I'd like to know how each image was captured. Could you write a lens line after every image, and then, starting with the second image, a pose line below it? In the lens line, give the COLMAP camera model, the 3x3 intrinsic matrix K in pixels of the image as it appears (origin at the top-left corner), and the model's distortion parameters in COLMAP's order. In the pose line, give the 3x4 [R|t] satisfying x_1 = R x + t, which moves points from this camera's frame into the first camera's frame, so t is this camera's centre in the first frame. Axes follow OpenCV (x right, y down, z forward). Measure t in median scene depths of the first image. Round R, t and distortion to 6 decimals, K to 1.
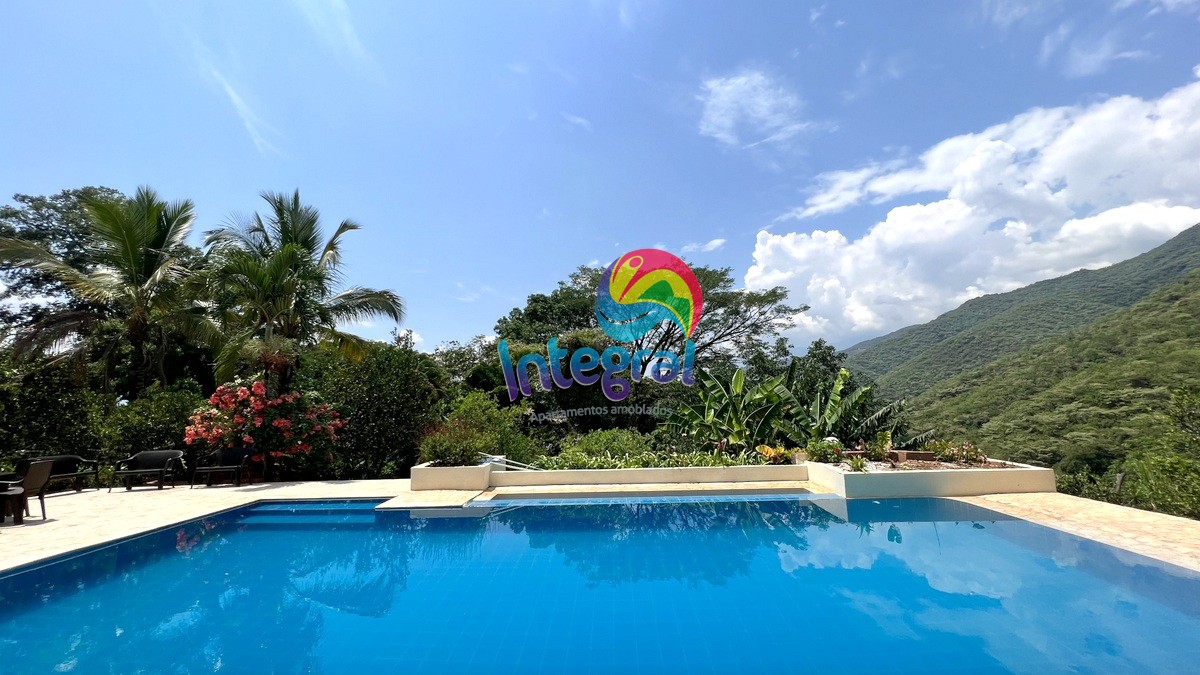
lens RADIAL K [[480.0, 0, 596.7], [0, 480.0, 334.0], [0, 0, 1]] dist [-0.003761, -0.000217]
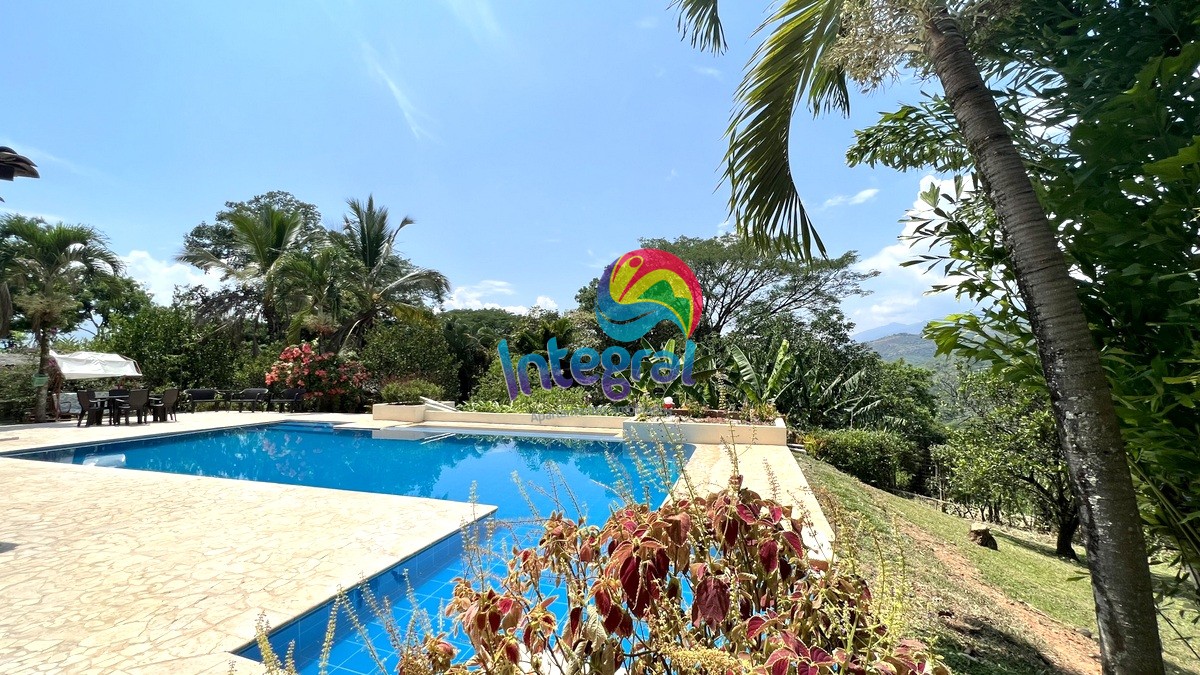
lens RADIAL K [[480.0, 0, 600.0], [0, 480.0, 336.4], [0, 0, 1]] dist [-0.003761, -0.000217]
pose [[0.965264, 0.010064, -0.261084, 0.149093], [0.010327, 0.997007, 0.076612, -0.007878], [0.261074, -0.076647, 0.962271, -0.048697]]
